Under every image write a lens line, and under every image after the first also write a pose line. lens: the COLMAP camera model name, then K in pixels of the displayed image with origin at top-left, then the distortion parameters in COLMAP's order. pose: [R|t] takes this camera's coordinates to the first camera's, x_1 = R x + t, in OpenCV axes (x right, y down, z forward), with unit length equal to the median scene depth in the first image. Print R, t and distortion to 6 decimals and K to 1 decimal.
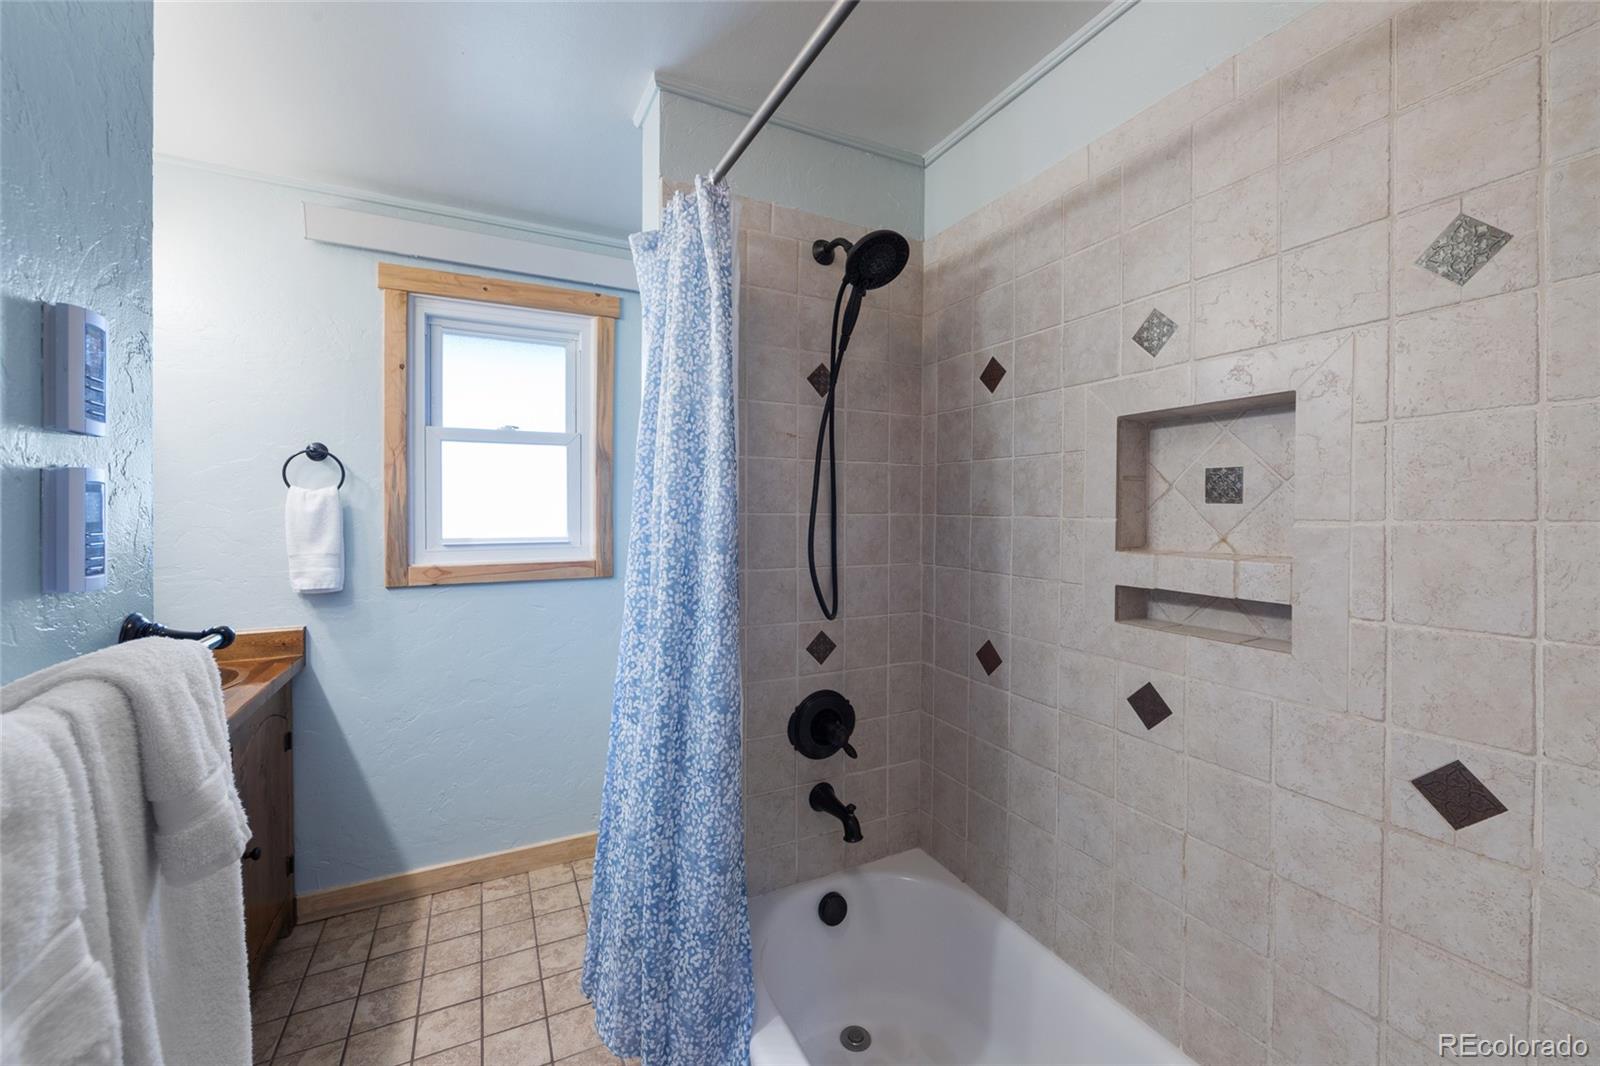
lens RADIAL K [[633.1, 0, 799.5], [0, 633.1, 517.6], [0, 0, 1]] dist [-0.002164, -0.000601]
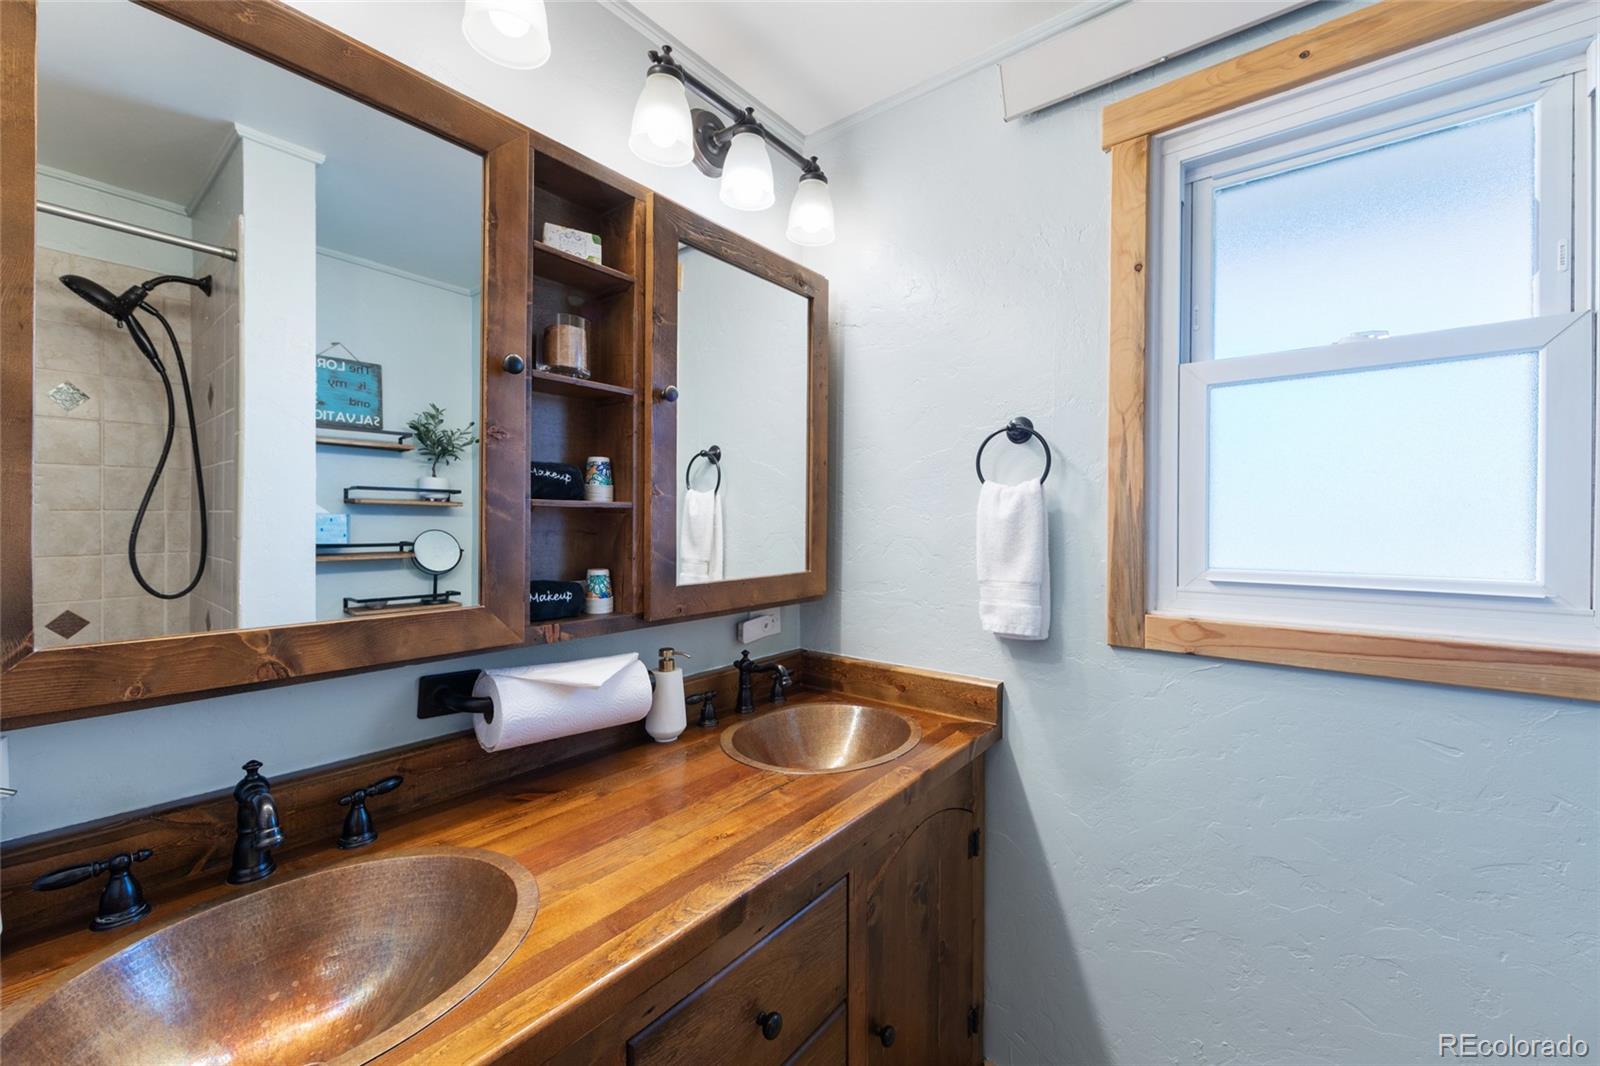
lens RADIAL K [[633.1, 0, 796.2], [0, 633.1, 521.0], [0, 0, 1]] dist [-0.002164, -0.000601]
pose [[0.414474, 0.006445, -0.910038, -0.236010], [-0.013220, 0.999912, 0.001061, -0.003546], [0.909965, 0.011591, 0.414522, 0.488931]]
